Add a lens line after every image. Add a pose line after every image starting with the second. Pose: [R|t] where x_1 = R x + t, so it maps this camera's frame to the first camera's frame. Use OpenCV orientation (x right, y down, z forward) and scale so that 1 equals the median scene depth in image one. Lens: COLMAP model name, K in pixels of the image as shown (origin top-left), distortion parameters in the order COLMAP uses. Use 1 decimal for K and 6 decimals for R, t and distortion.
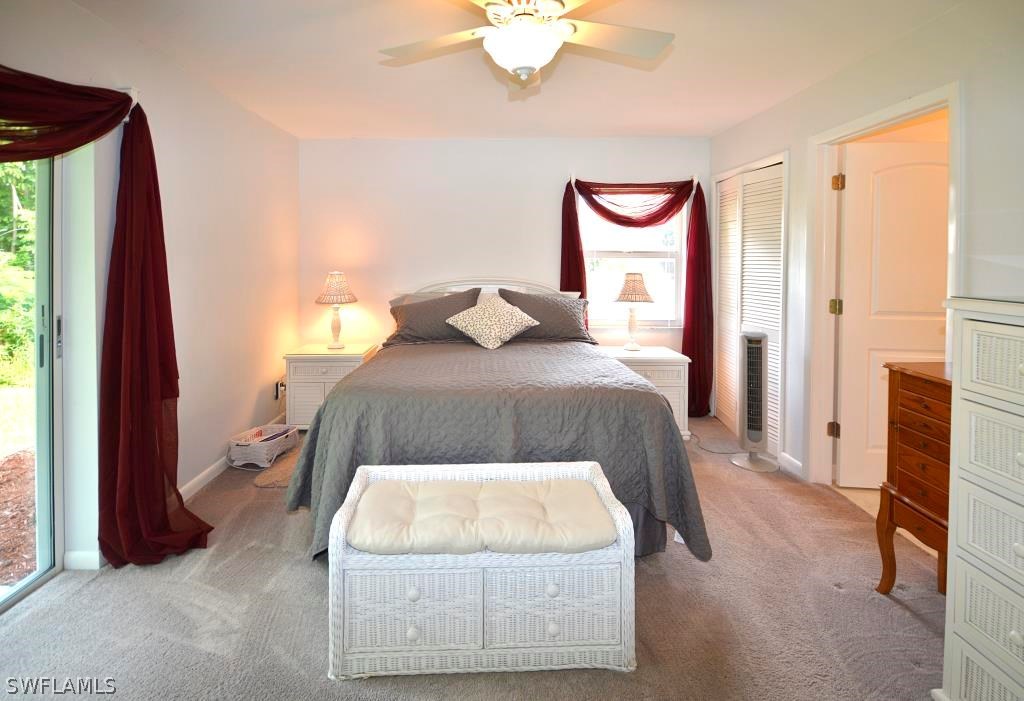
lens RADIAL K [[490.5, 0, 502.6], [0, 490.5, 273.4], [0, 0, 1]] dist [-0.002246, -0.000074]
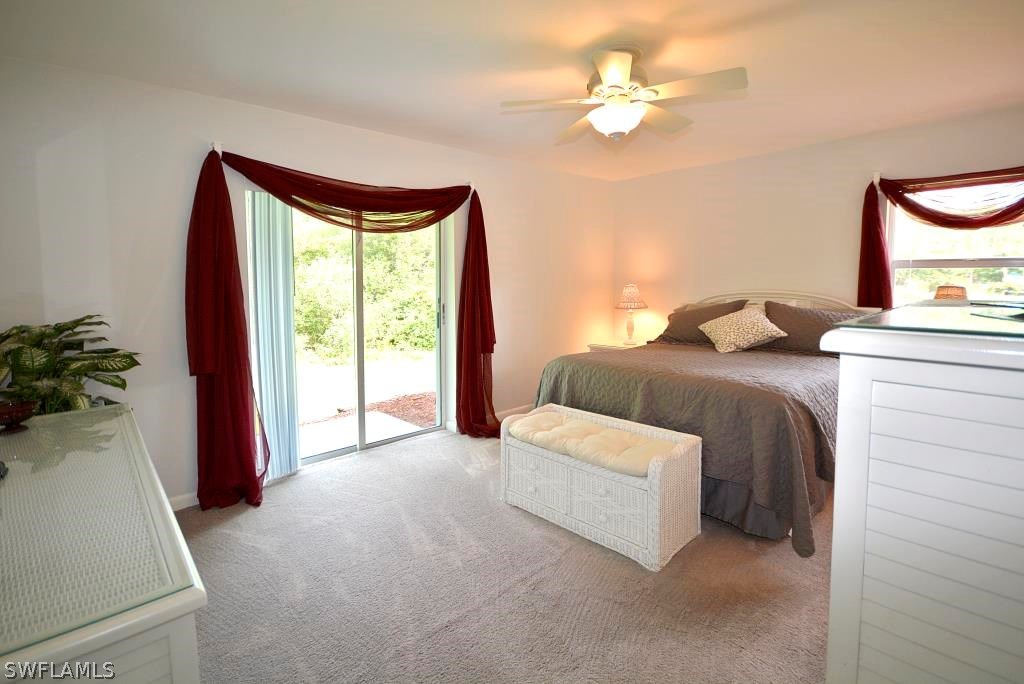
lens RADIAL K [[463.0, 0, 517.4], [0, 463.0, 319.1], [0, 0, 1]] dist [-0.000923, -0.000393]
pose [[0.695319, 0.053475, -0.716709, 0.460258], [-0.009136, 0.997805, 0.065585, 0.015339], [0.718643, -0.039054, 0.694281, -0.072491]]
